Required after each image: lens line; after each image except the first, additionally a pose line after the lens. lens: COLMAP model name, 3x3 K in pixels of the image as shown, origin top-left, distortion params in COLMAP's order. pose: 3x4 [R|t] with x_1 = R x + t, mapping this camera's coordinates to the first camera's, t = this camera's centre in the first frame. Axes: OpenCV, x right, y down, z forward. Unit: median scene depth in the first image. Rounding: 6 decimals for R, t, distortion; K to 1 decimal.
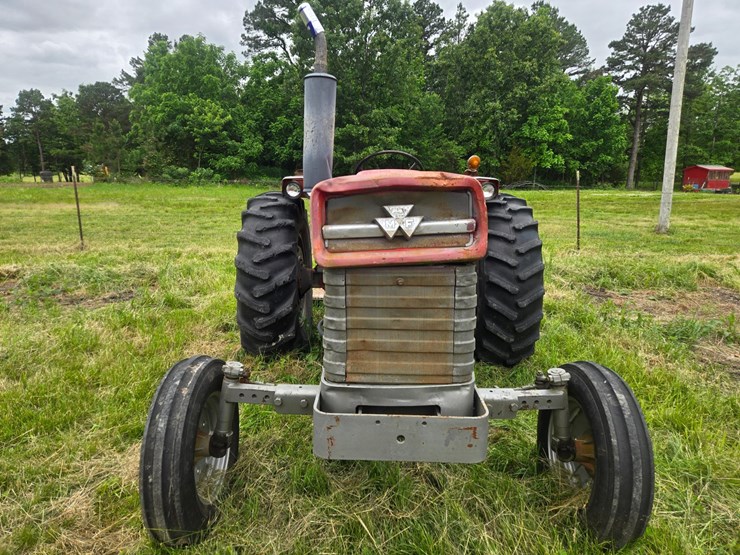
lens RADIAL K [[501.7, 0, 366.1], [0, 501.7, 273.9], [0, 0, 1]] dist [0.032281, -0.020442]
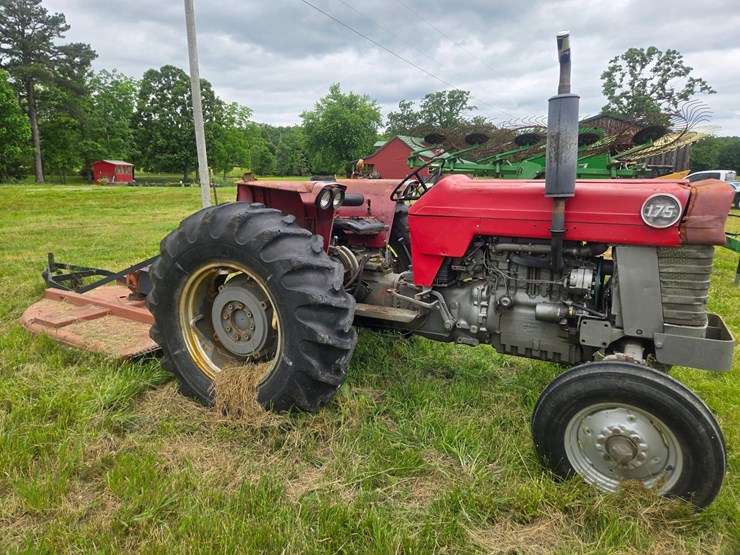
lens RADIAL K [[492.9, 0, 364.6], [0, 492.9, 265.1], [0, 0, 1]] dist [0.079697, -0.057442]
pose [[0.451368, -0.162547, 0.877408, -0.074253], [0.164215, 0.981607, 0.097372, -0.012143], [-0.877098, 0.100133, 0.469759, 0.049745]]
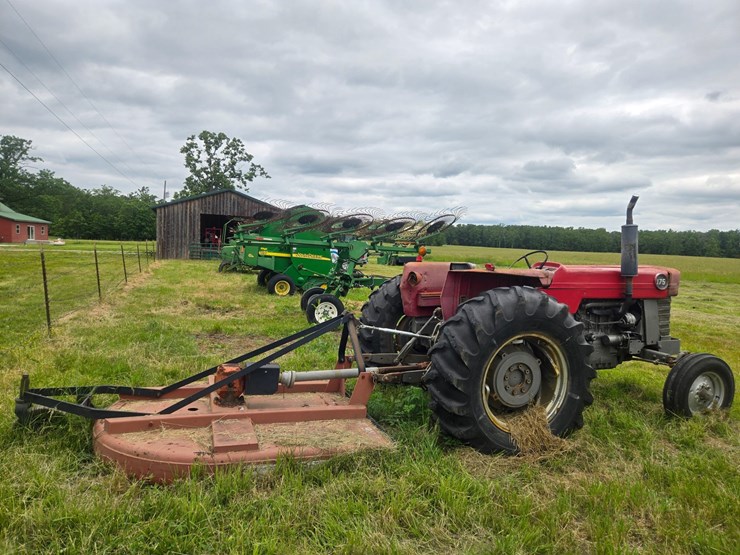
lens RADIAL K [[492.9, 0, 360.3], [0, 492.9, 269.4], [0, 0, 1]] dist [0.079697, -0.057442]
pose [[-0.341139, -0.064157, 0.937821, -0.099705], [0.150548, 0.981061, 0.121878, -0.039469], [-0.927879, 0.182764, -0.325019, 0.169541]]
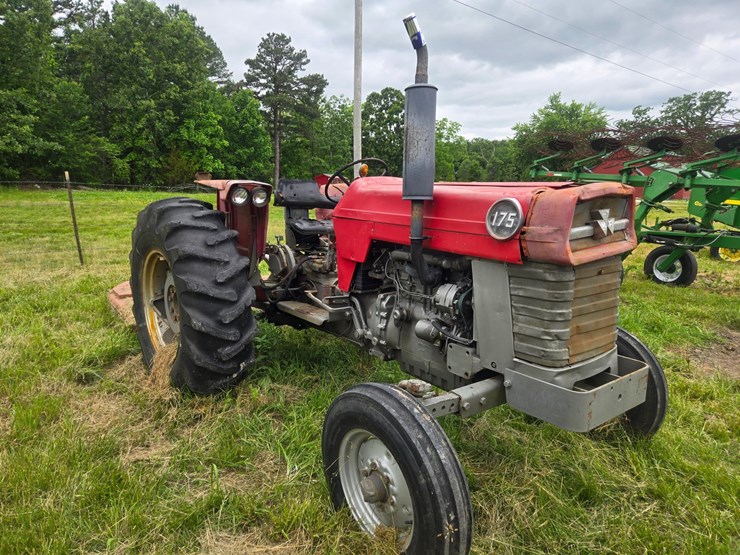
lens RADIAL K [[492.9, 0, 365.6], [0, 492.9, 265.4], [0, 0, 1]] dist [0.079697, -0.057442]
pose [[0.776325, -0.086459, 0.624375, -0.042570], [0.098082, 0.995052, 0.015836, -0.003489], [-0.622655, 0.048946, 0.780964, 0.013021]]
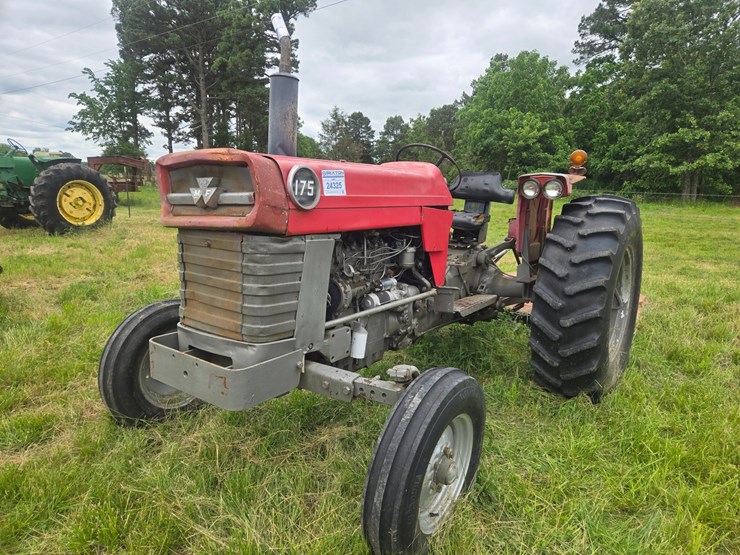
lens RADIAL K [[492.9, 0, 373.4], [0, 492.9, 283.8], [0, 0, 1]] dist [0.079697, -0.057442]
pose [[0.815684, 0.128029, -0.564153, 0.038607], [-0.131192, 0.990734, 0.035153, 0.000615], [0.563426, 0.045339, 0.824922, 0.009668]]
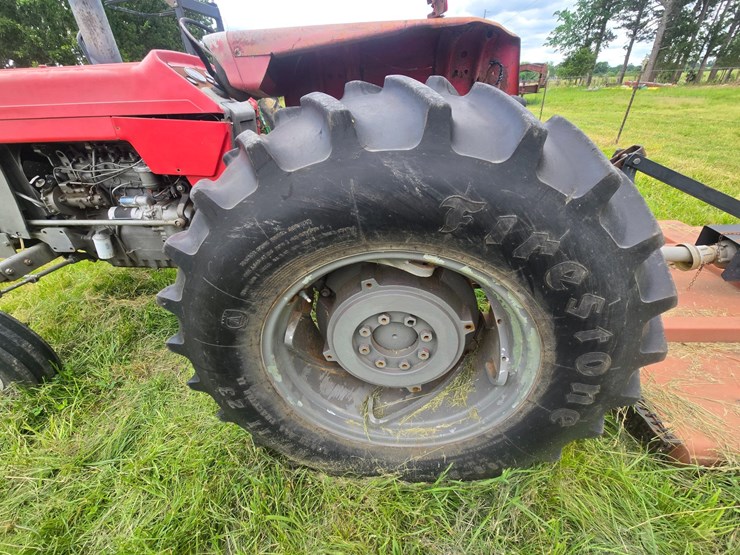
lens RADIAL K [[305.0, 0, 369.3], [0, 305.0, 274.5], [0, 0, 1]] dist [-0.000148, -0.001733]
pose [[-0.074646, 0.514321, -0.854343, 0.040826], [-0.153141, 0.840658, 0.519463, -0.015400], [0.985381, 0.169611, 0.016012, 0.098389]]
